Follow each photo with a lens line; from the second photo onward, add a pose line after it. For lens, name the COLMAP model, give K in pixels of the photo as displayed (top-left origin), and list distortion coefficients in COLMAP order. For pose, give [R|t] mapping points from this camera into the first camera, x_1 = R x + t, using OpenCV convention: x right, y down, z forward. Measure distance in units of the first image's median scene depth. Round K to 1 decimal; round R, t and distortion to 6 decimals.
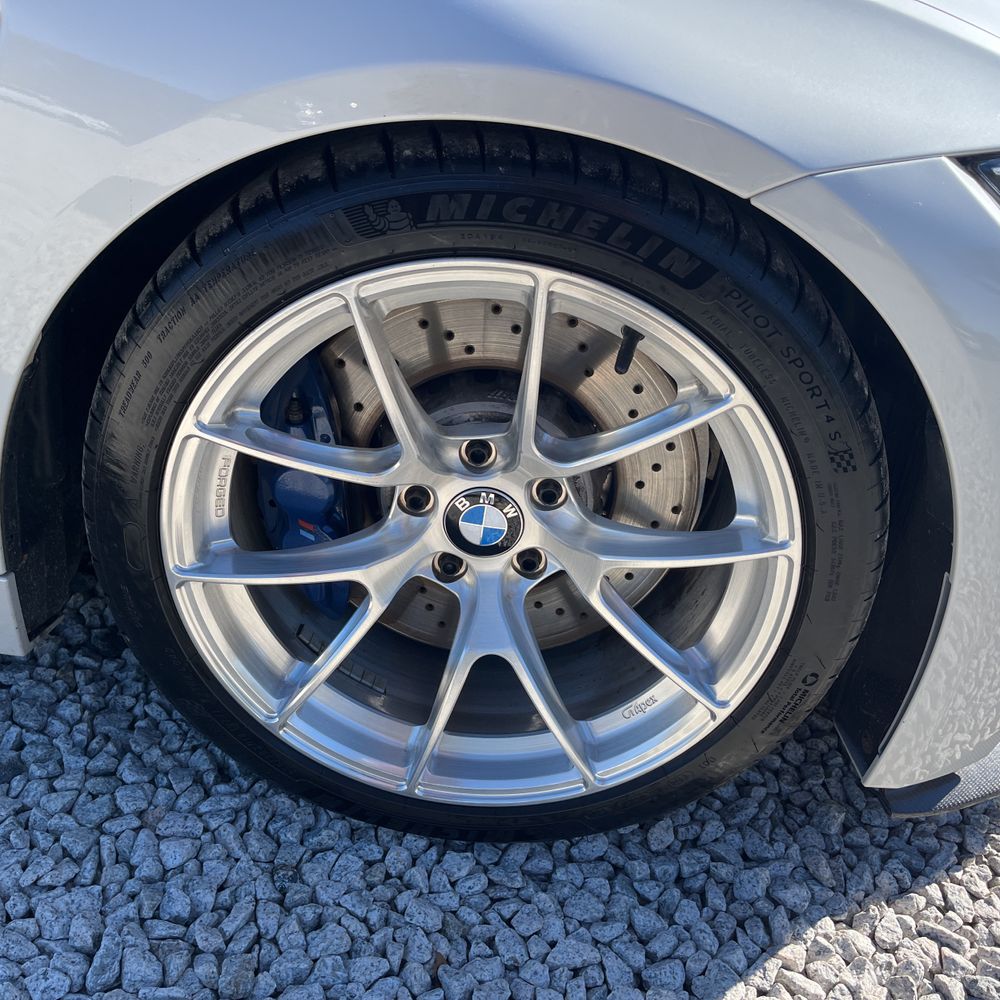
lens RADIAL K [[1019.2, 0, 498.5], [0, 1019.2, 477.6], [0, 0, 1]] dist [0.011021, -0.023742]
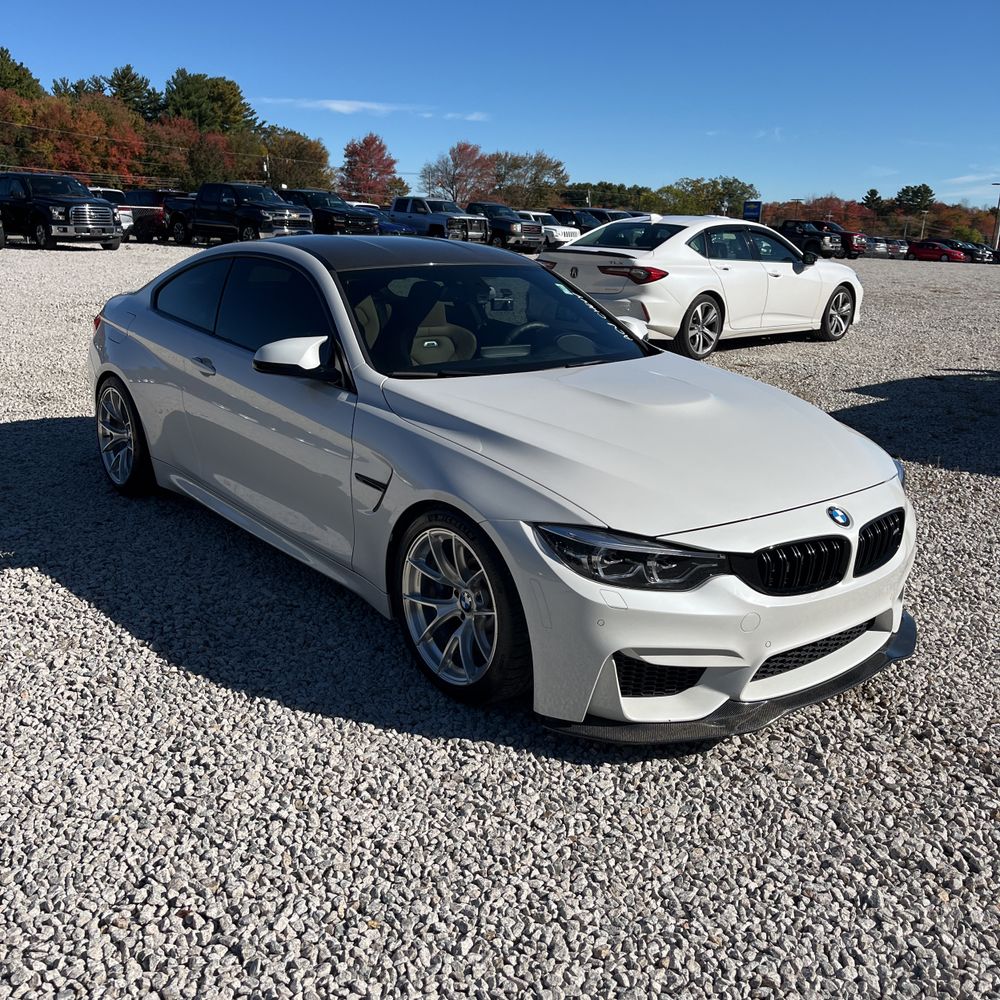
lens RADIAL K [[1000.3, 0, 498.4], [0, 1000.3, 534.2], [0, 0, 1]] dist [0.008962, 0.005485]
pose [[0.667676, 0.128004, -0.733365, 2.717280], [-0.316775, 0.940325, -0.124272, 0.228724], [0.673693, 0.315285, 0.668380, -1.437868]]
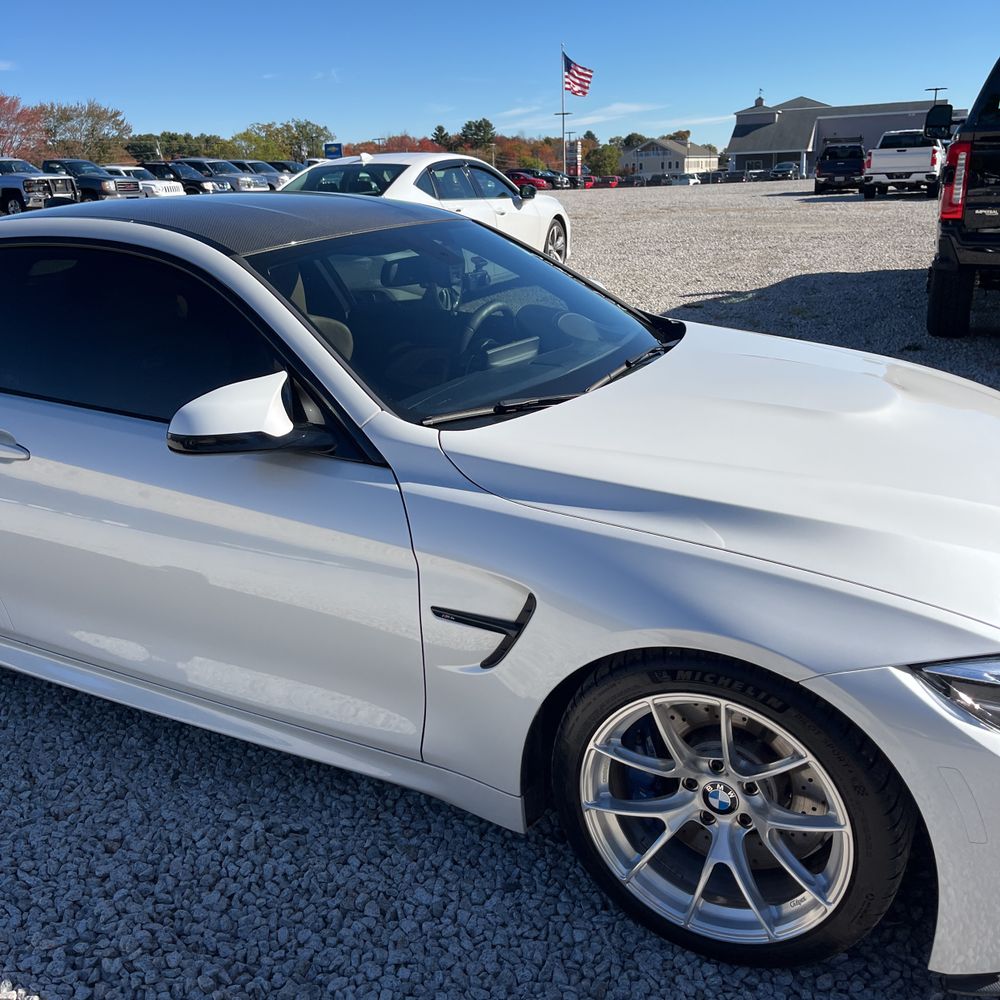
lens RADIAL K [[1008.7, 0, 507.5], [0, 1008.7, 506.8], [0, 0, 1]] dist [0.021164, -0.008366]
pose [[0.897389, -0.008004, -0.441167, 0.534069], [-0.078417, 0.981026, -0.177308, -0.147770], [0.434215, 0.193710, 0.879735, -1.213558]]
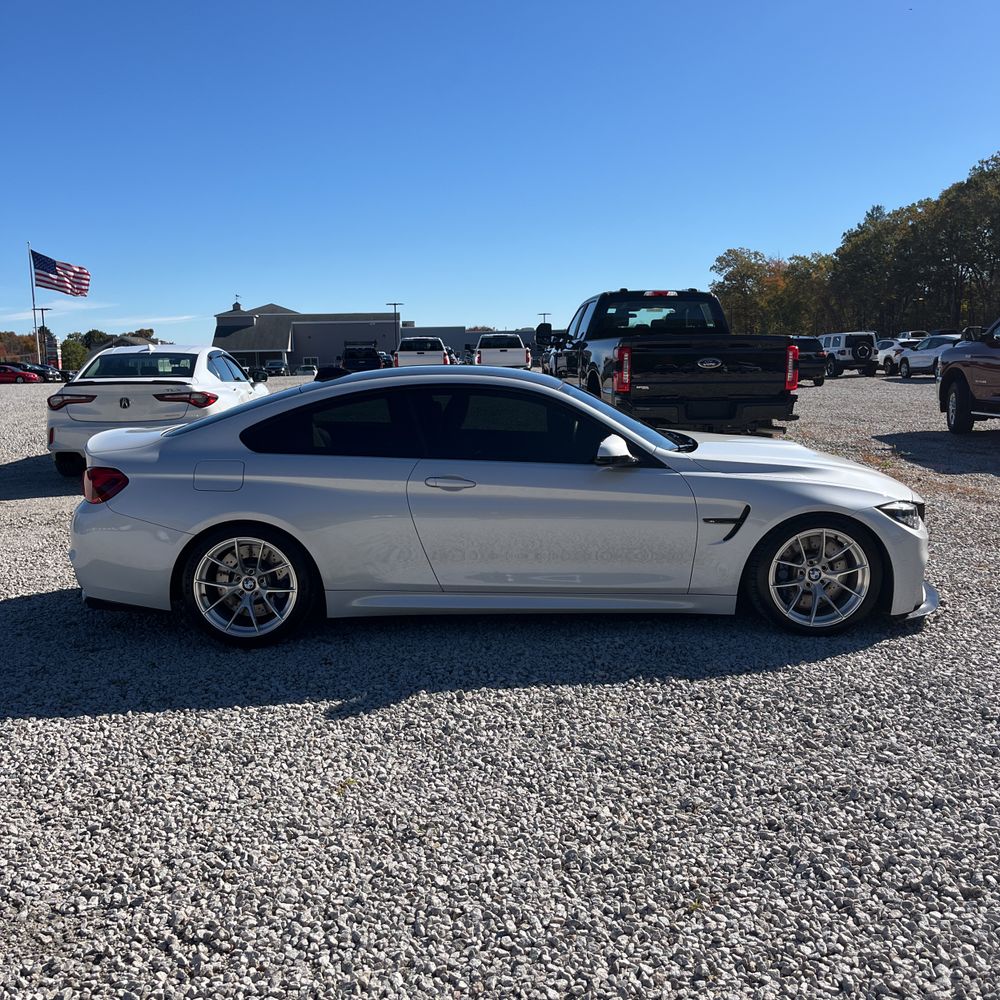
lens RADIAL K [[1008.7, 0, 507.5], [0, 1008.7, 506.8], [0, 0, 1]] dist [0.021164, -0.008366]
pose [[0.987999, -0.143821, 0.056333, -2.051198], [0.154403, 0.929502, -0.334942, 1.370012], [-0.004190, 0.339620, 0.940553, -4.653068]]
